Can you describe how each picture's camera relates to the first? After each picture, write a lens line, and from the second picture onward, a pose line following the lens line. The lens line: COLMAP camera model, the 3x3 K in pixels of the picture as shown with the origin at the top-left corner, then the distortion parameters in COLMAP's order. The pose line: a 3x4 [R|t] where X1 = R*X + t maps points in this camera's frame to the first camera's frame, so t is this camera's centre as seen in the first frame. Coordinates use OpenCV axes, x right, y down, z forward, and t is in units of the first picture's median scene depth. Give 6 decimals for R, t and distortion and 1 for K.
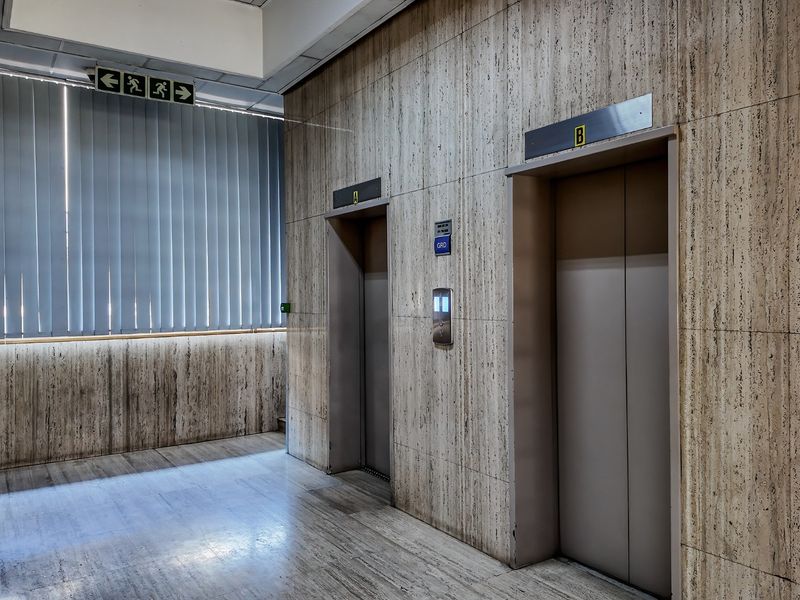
lens RADIAL K [[617.9, 0, 400.0], [0, 617.9, 300.0], [0, 0, 1]] dist [0.118415, -0.191577]
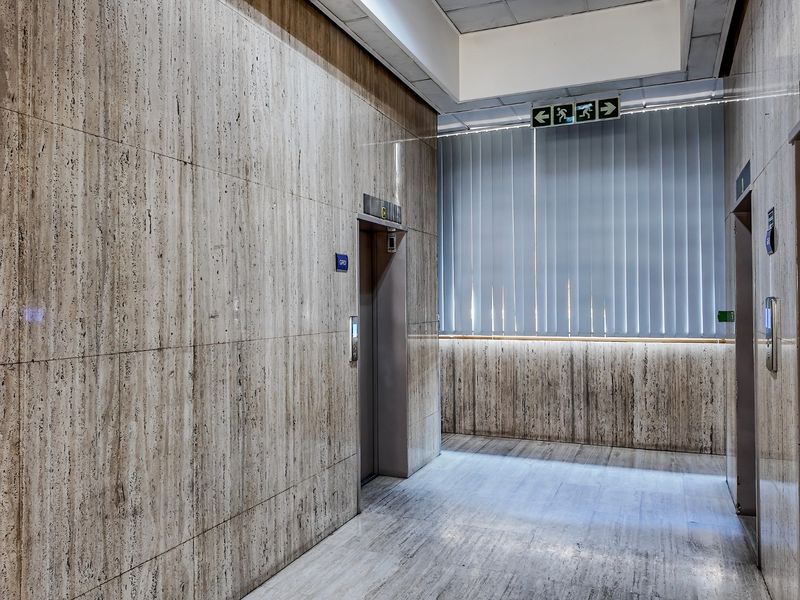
lens RADIAL K [[617.9, 0, 400.0], [0, 617.9, 300.0], [0, 0, 1]] dist [0.118415, -0.191577]
pose [[0.557100, 0.001256, -0.830444, 0.295482], [-0.001712, 0.999998, 0.000363, -0.010086], [0.830443, 0.001220, 0.557102, 0.120043]]
